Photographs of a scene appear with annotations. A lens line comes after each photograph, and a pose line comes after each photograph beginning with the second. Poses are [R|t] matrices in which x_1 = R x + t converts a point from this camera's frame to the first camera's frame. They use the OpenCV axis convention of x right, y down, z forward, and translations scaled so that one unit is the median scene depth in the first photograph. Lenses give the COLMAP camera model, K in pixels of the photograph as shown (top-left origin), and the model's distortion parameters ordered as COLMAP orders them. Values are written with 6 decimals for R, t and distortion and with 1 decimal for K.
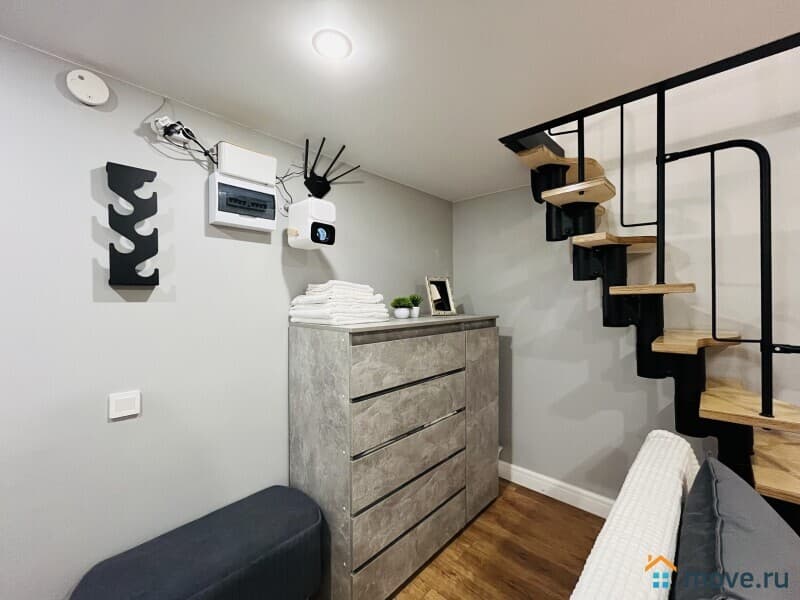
lens RADIAL K [[325.1, 0, 395.2], [0, 325.1, 297.8], [0, 0, 1]] dist [-0.001568, -0.000459]
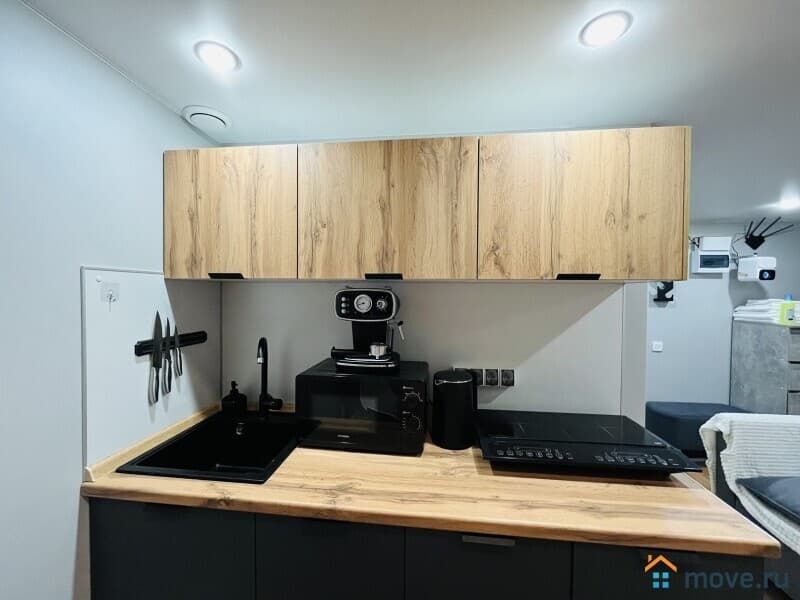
lens RADIAL K [[325.1, 0, 399.9], [0, 325.1, 299.5], [0, 0, 1]] dist [-0.001568, -0.000459]
pose [[0.620898, 0.024528, -0.783508, -0.065222], [-0.007885, 0.999655, 0.025047, -0.082486], [0.783852, -0.009374, 0.620877, -1.846963]]
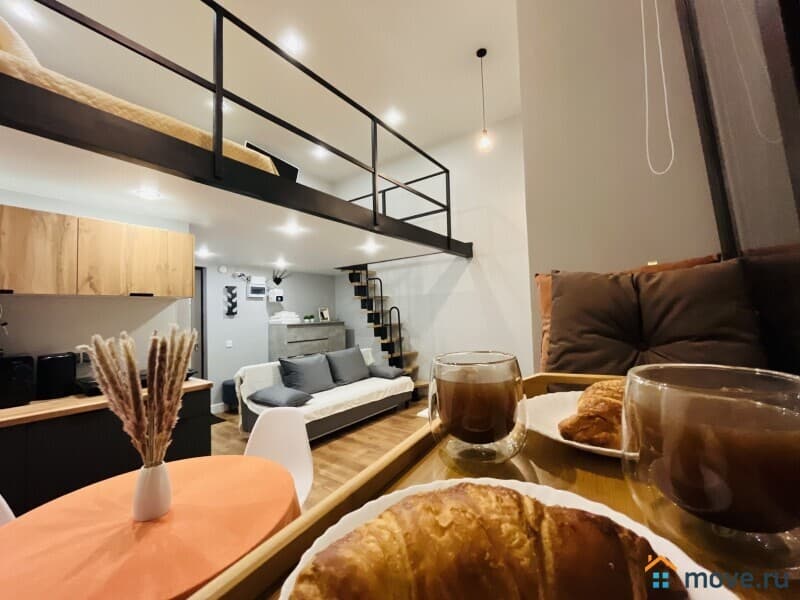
lens RADIAL K [[325.1, 0, 397.4], [0, 325.1, 298.4], [0, 0, 1]] dist [-0.001568, -0.000459]
pose [[0.990218, -0.020694, 0.137986, 0.571986], [0.027090, 0.998636, -0.044634, -0.002570], [-0.136875, 0.047936, 0.989428, -2.733318]]
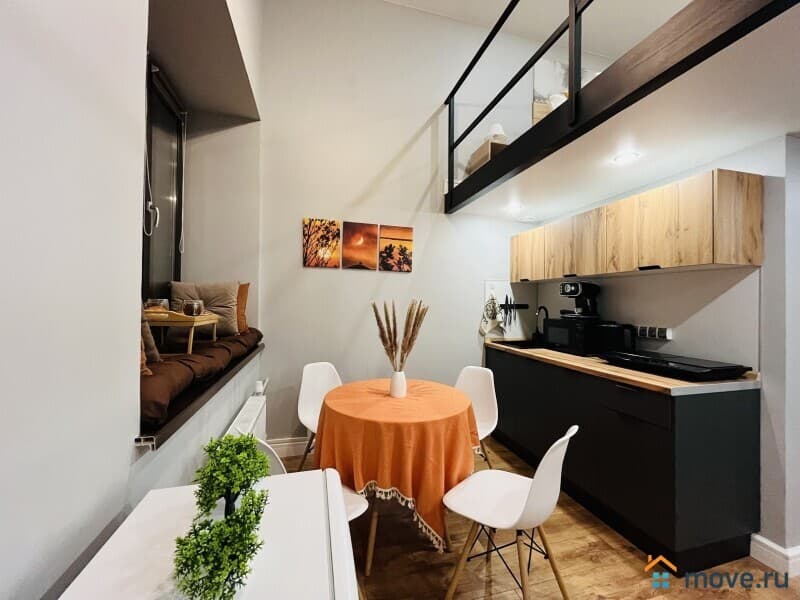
lens RADIAL K [[325.1, 0, 403.2], [0, 325.1, 301.2], [0, 0, 1]] dist [-0.001568, -0.000459]
pose [[-0.497739, -0.001920, -0.867325, 1.259833], [-0.003249, 0.999995, -0.000349, 0.022085], [0.867321, 0.002645, -0.497743, -1.318681]]
